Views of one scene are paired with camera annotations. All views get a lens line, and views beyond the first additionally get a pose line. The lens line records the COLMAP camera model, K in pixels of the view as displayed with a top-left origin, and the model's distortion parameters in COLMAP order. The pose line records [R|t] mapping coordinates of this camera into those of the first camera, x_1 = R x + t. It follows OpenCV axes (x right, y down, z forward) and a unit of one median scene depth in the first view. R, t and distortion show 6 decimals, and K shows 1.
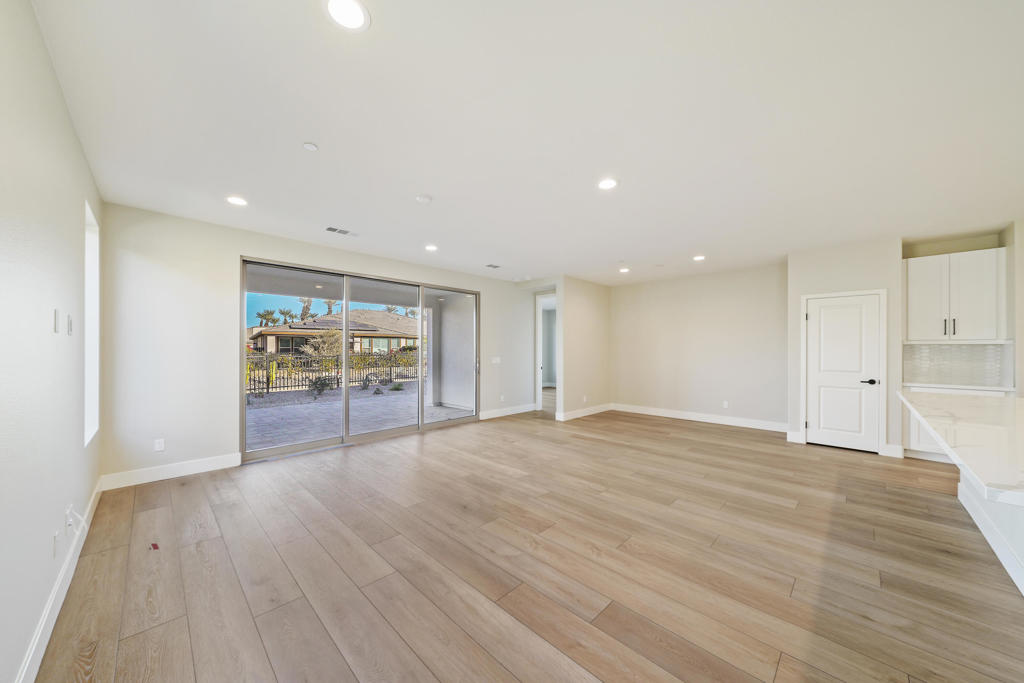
lens RADIAL K [[357.0, 0, 512.0], [0, 357.0, 341.5], [0, 0, 1]] dist [0.000789, -0.000004]
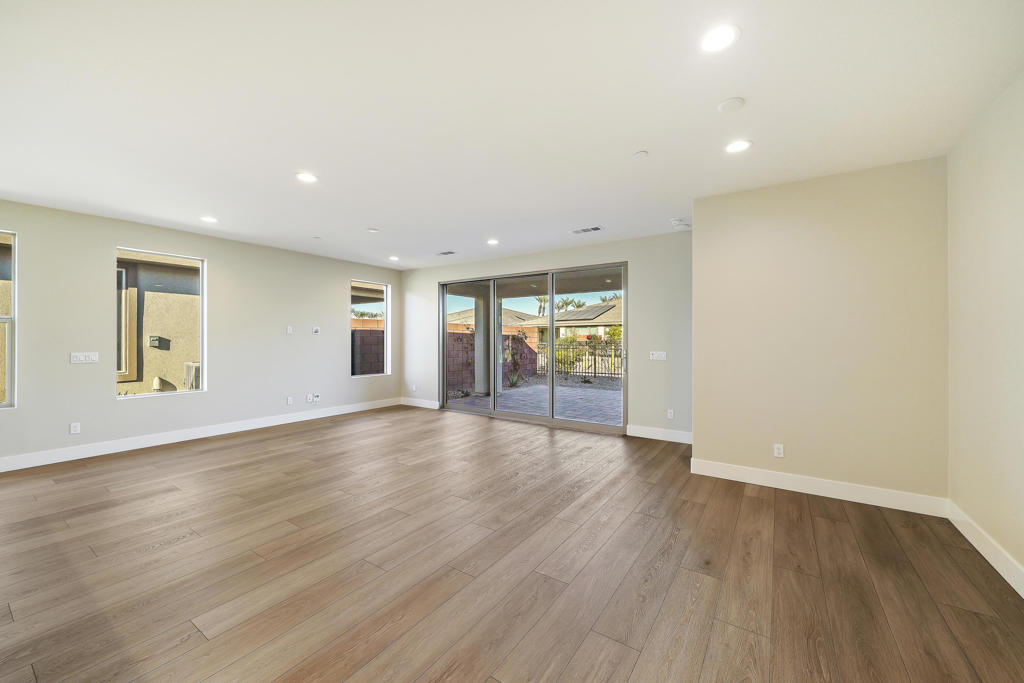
lens RADIAL K [[395.0, 0, 509.9], [0, 395.0, 336.4], [0, 0, 1]] dist [-0.000046, -0.000202]
pose [[0.178143, -0.005385, -0.983990, 1.021937], [0.019757, 0.999803, -0.001894, 0.019758], [0.983806, -0.019104, 0.178215, 0.946064]]
